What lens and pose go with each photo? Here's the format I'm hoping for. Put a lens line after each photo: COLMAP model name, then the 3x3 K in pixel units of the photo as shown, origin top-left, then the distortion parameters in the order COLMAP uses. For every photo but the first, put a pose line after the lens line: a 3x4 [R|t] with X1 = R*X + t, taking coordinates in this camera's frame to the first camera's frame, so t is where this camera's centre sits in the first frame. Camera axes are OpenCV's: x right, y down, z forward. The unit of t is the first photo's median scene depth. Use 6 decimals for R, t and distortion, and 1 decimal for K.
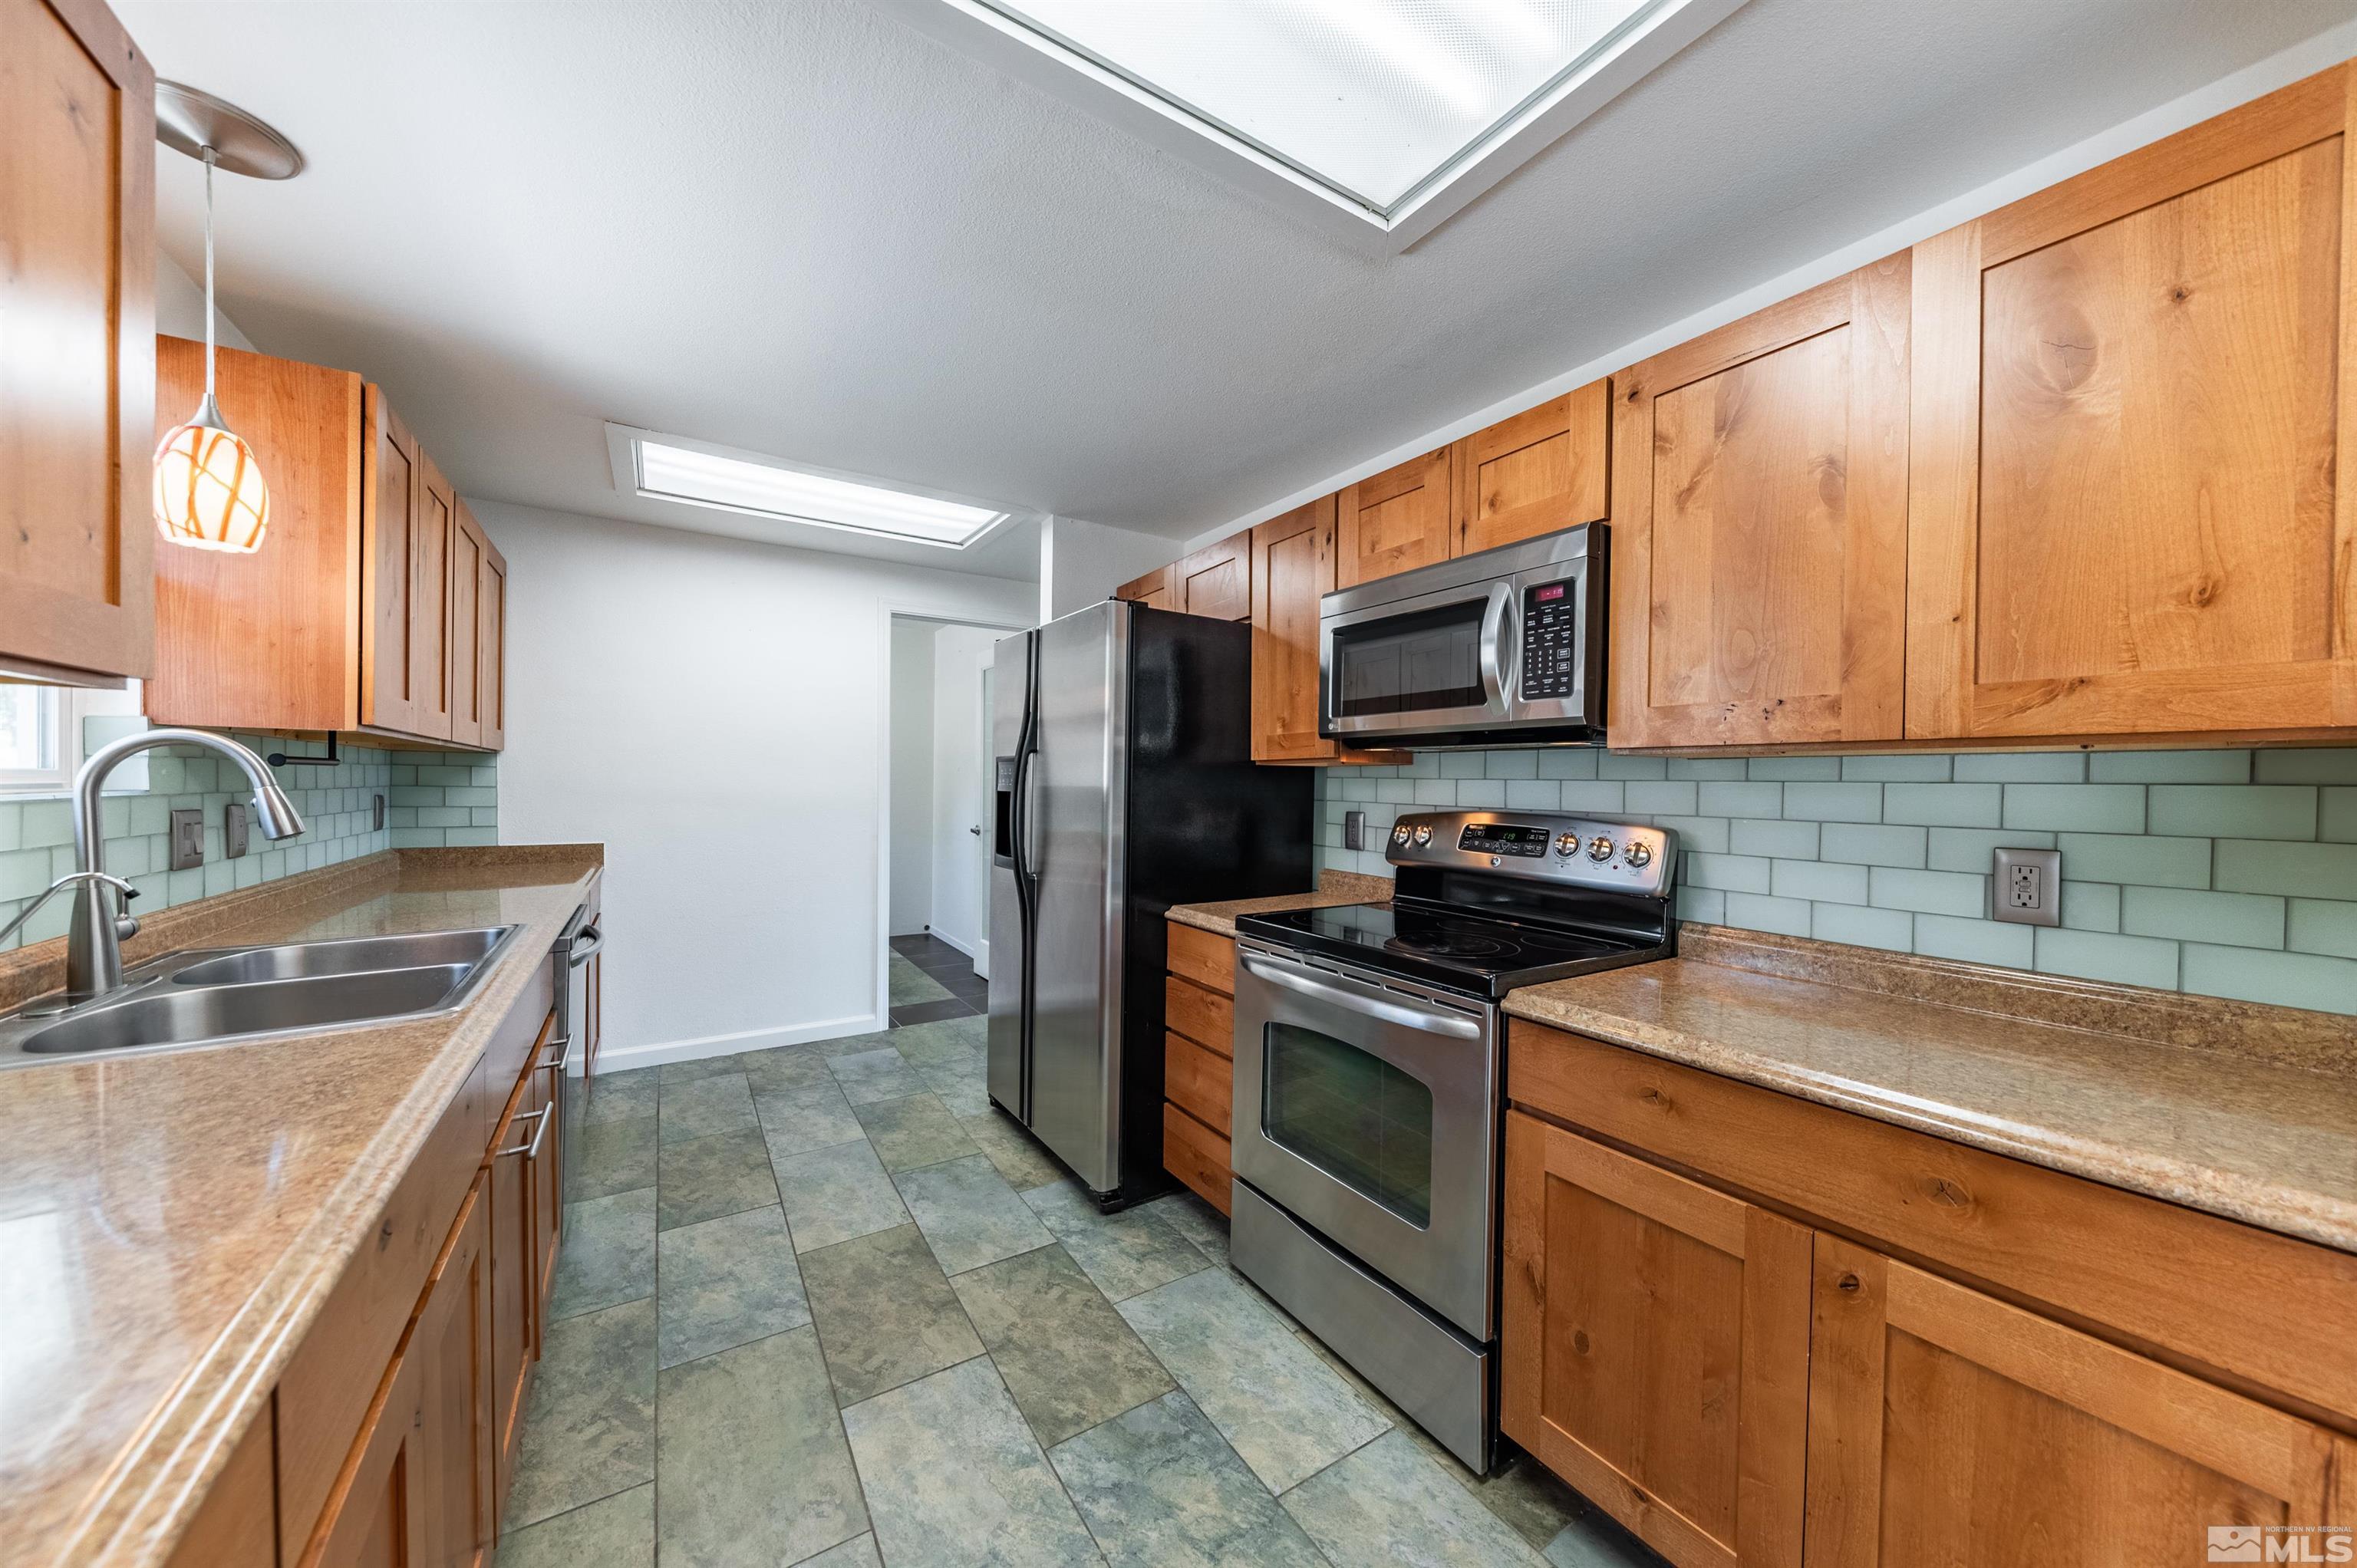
lens RADIAL K [[822.9, 0, 1179.3], [0, 822.9, 784.1], [0, 0, 1]] dist [0.001128, -0.000159]
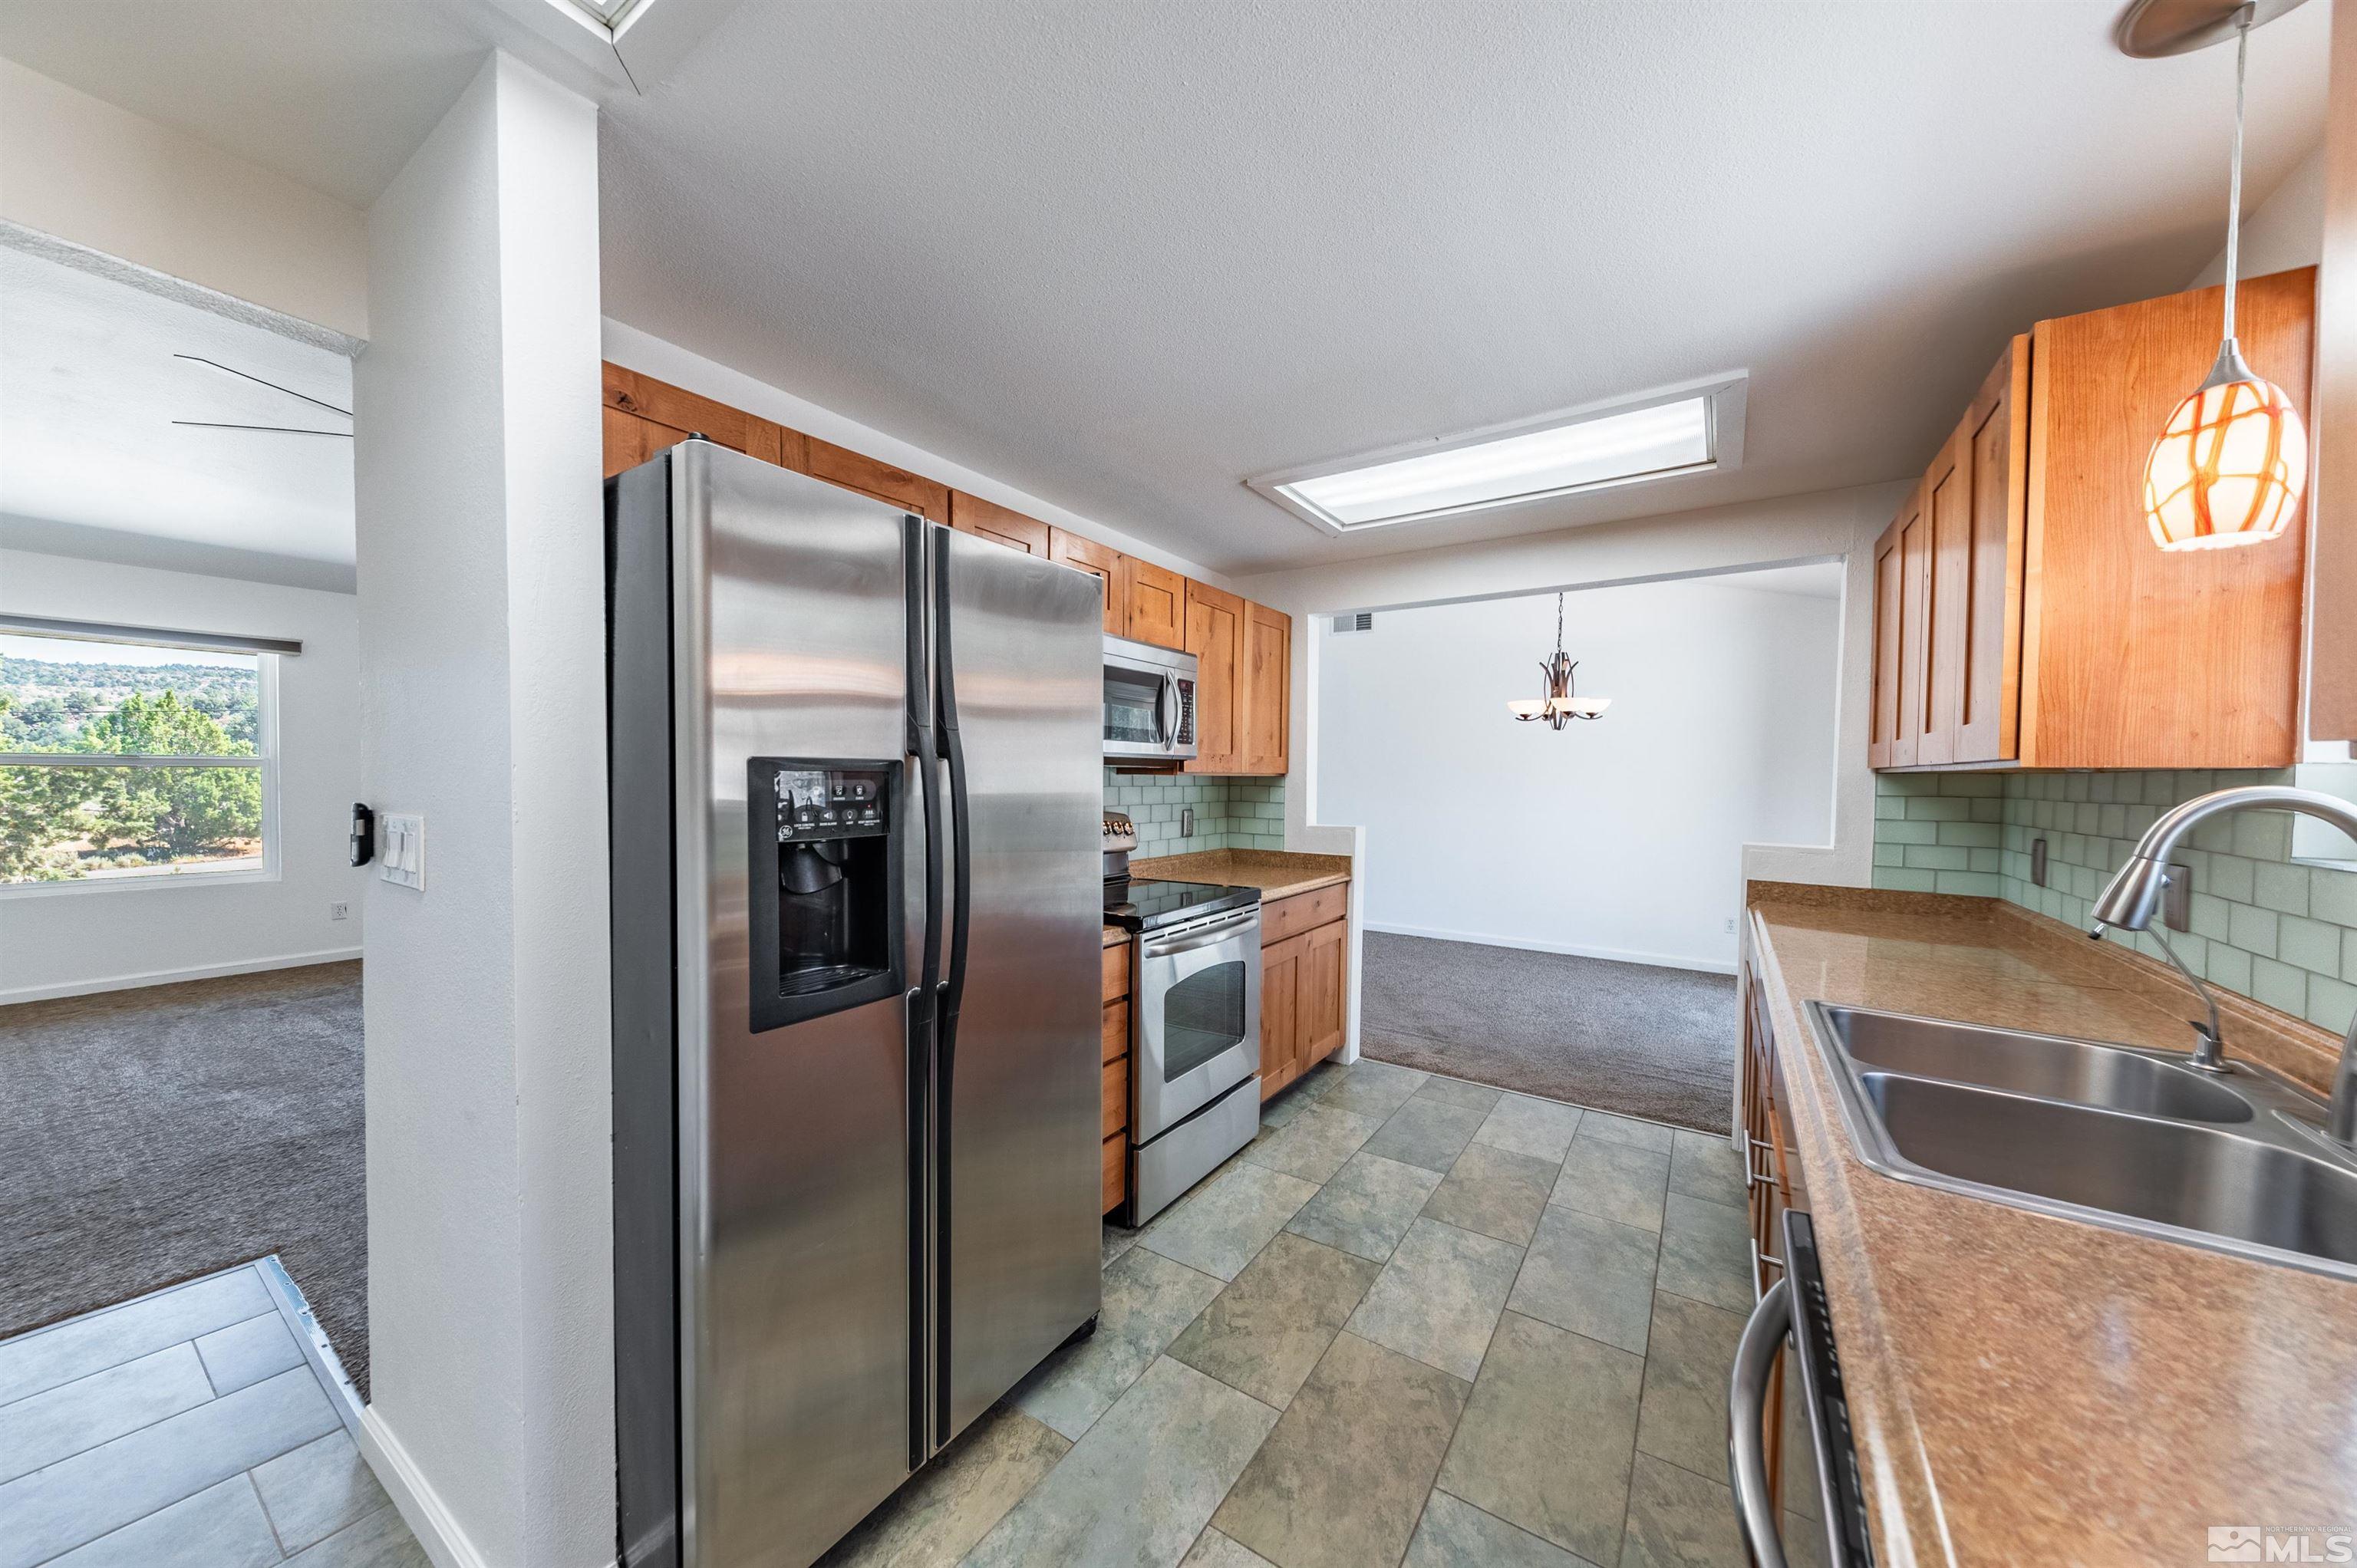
lens RADIAL K [[822.9, 0, 1172.3], [0, 822.9, 794.8], [0, 0, 1]] dist [0.001128, -0.000159]
pose [[-0.414478, -0.038793, 0.909232, -1.166110], [-0.012144, 0.999238, 0.037097, -0.059246], [-0.909978, 0.004334, -0.414633, 1.744360]]
